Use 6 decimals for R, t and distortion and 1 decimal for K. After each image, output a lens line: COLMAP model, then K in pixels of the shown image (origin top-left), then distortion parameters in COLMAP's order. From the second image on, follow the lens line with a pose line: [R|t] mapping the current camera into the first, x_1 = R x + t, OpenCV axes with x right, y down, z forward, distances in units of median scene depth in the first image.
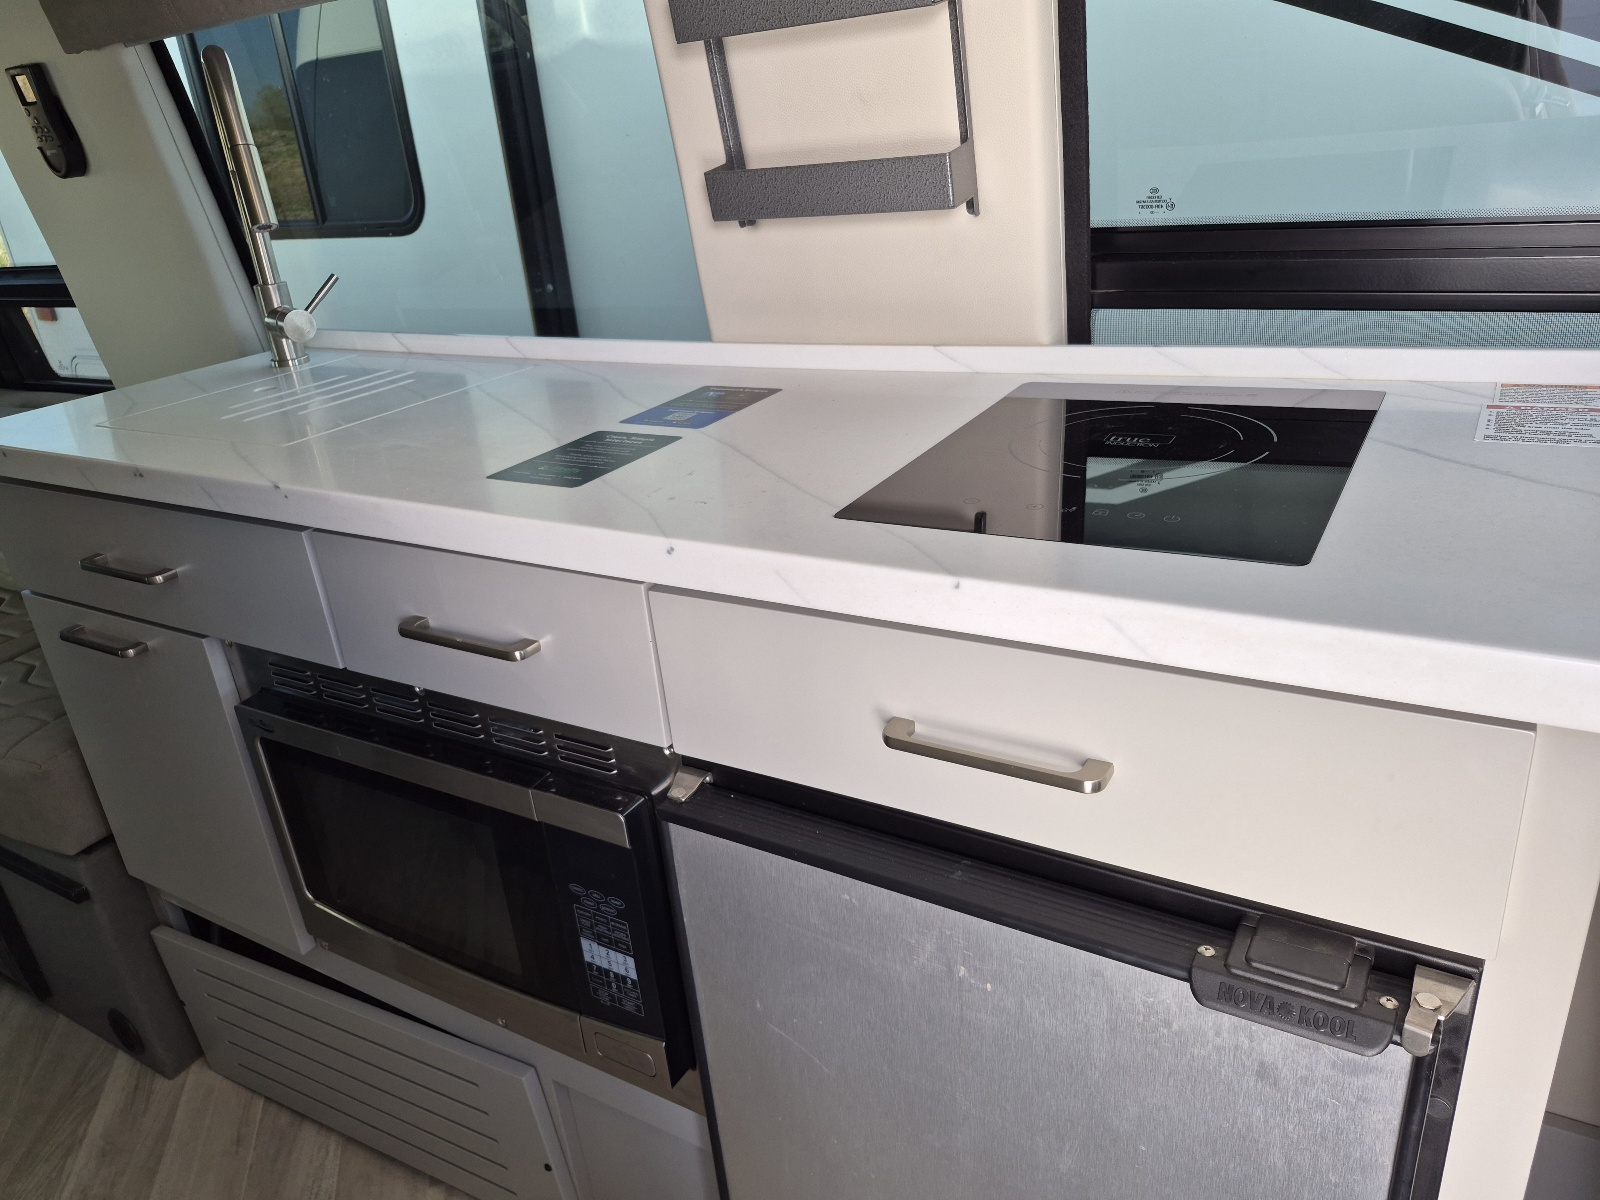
lens RADIAL K [[1109.6, 0, 794.7], [0, 1109.6, 596.1], [0, 0, 1]] dist [0.082648, -0.086498]
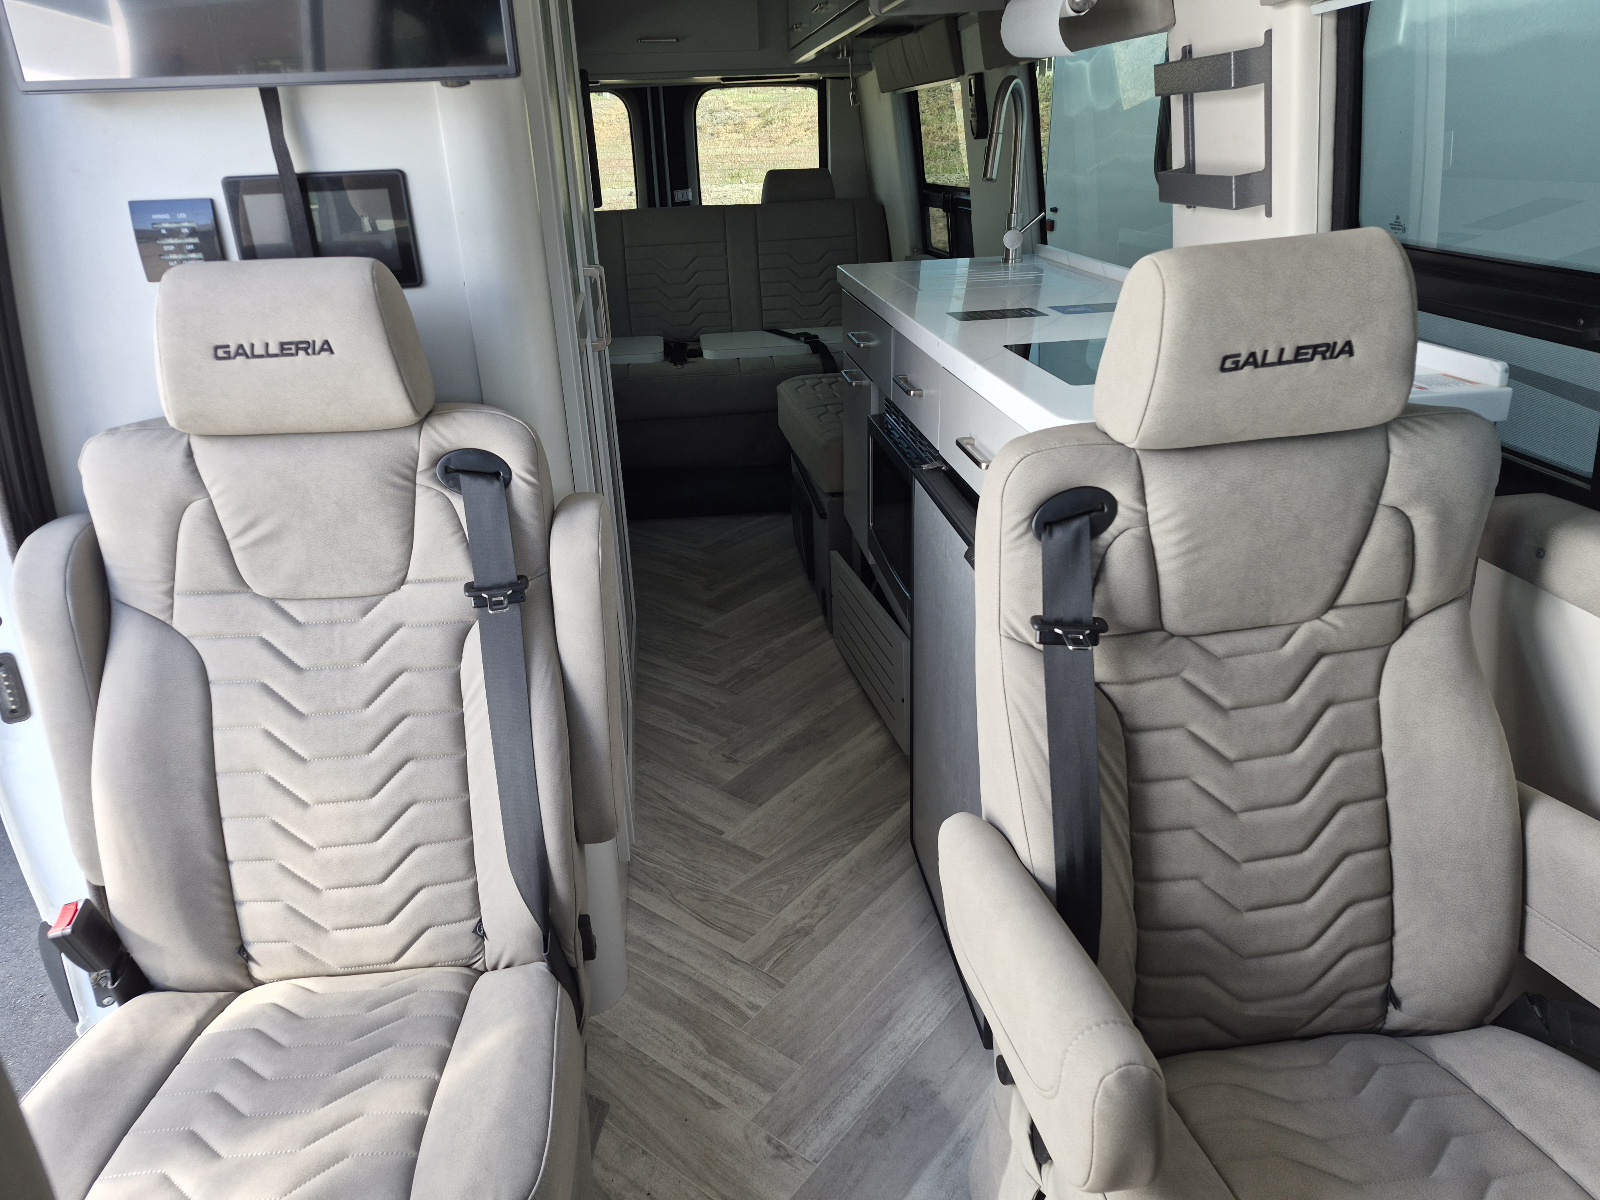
lens RADIAL K [[1109.6, 0, 785.8], [0, 1109.6, 611.5], [0, 0, 1]] dist [0.082648, -0.086498]
pose [[0.606776, 0.373363, -0.701729, 0.875765], [-0.334459, 0.920788, 0.200714, 0.062836], [0.721083, 0.112912, 0.683587, -0.407725]]
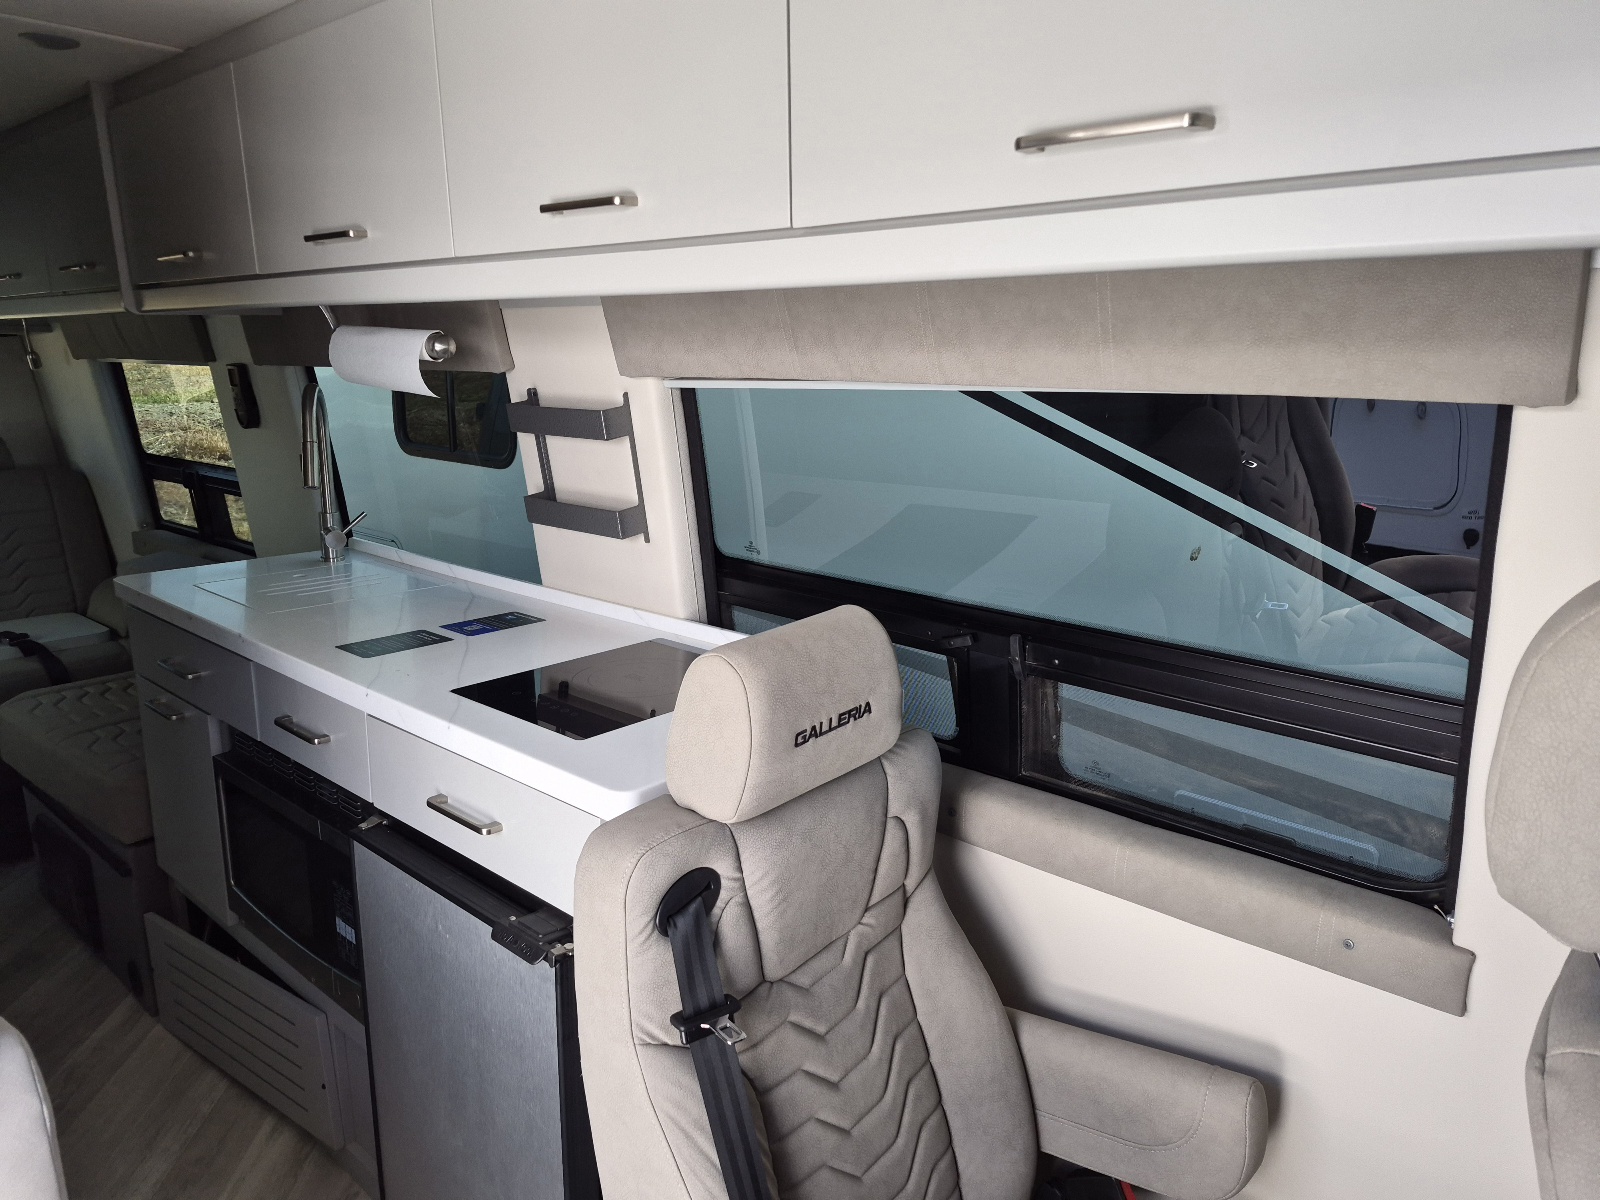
lens RADIAL K [[1109.6, 0, 804.3], [0, 1109.6, 597.1], [0, 0, 1]] dist [0.082648, -0.086498]
pose [[0.975315, 0.138805, -0.171737, 0.589992], [-0.167139, 0.972309, -0.163340, -0.007969], [0.144309, 0.188011, 0.971507, -0.537868]]
